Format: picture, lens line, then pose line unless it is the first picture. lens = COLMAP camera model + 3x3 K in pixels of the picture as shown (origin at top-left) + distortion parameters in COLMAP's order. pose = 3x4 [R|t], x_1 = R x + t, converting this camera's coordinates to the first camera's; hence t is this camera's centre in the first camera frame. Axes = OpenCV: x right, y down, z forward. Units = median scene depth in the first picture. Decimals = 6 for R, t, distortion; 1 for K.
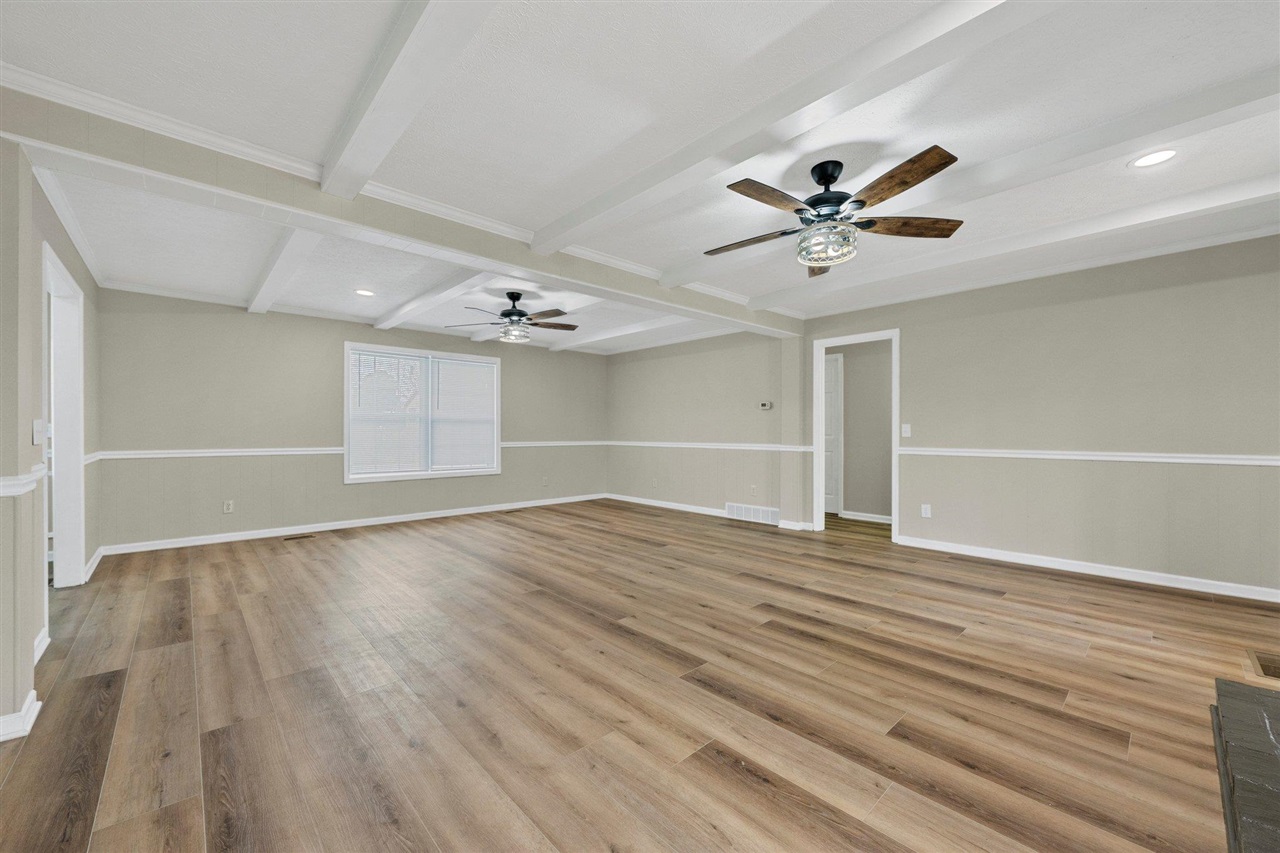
lens RADIAL K [[486.0, 0, 637.5], [0, 486.0, 427.6], [0, 0, 1]] dist [-0.005028, 0.000432]
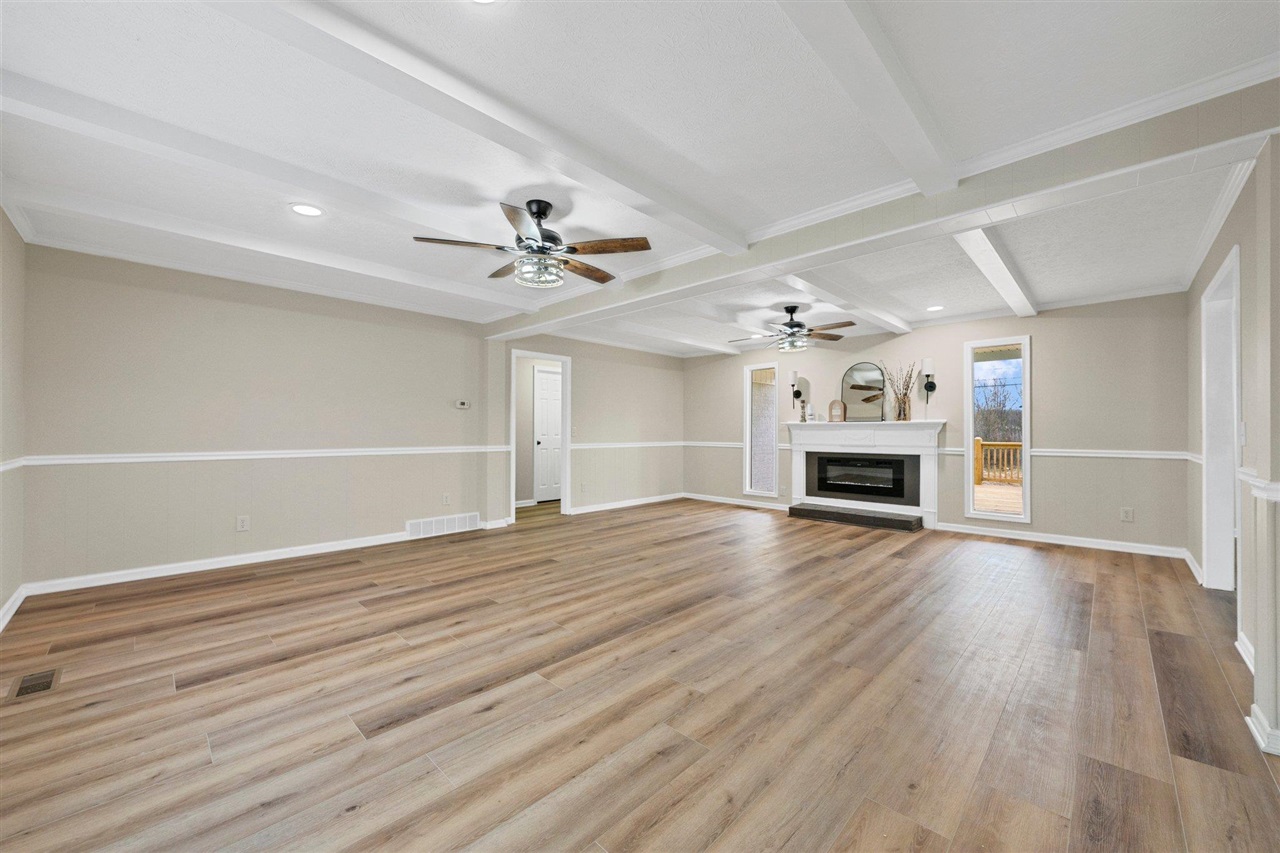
lens RADIAL K [[486.0, 0, 632.3], [0, 486.0, 429.4], [0, 0, 1]] dist [-0.005028, 0.000432]
pose [[-0.036228, 0.005361, 0.999329, -0.949979], [-0.009373, 0.999940, -0.005704, 0.006246], [-0.999300, -0.009573, -0.036175, 0.997529]]
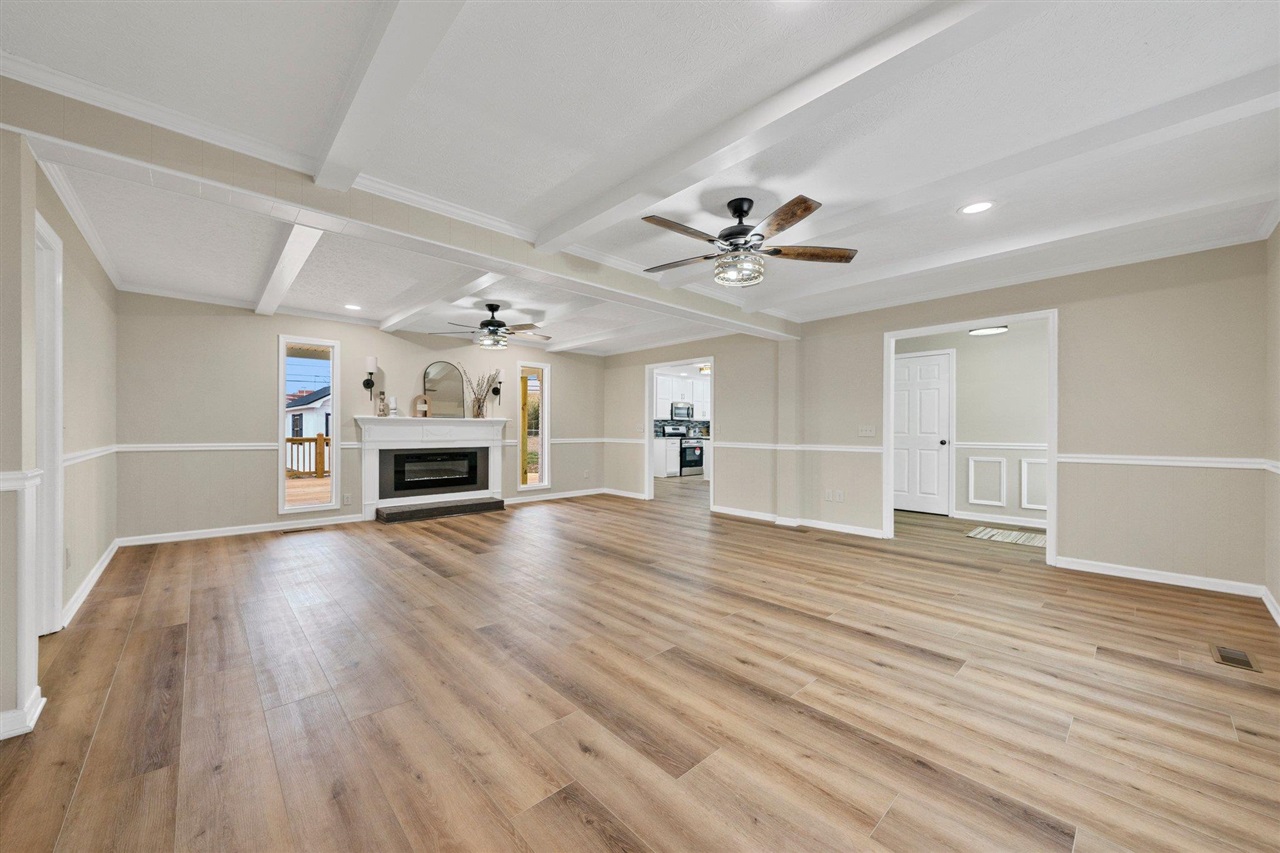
lens RADIAL K [[486.0, 0, 635.3], [0, 486.0, 428.6], [0, 0, 1]] dist [-0.005028, 0.000432]
pose [[-0.999987, -0.003682, 0.003400, -0.139058], [-0.003707, 0.999965, -0.007516, 0.011393], [-0.003372, -0.007529, -0.999966, 1.773259]]
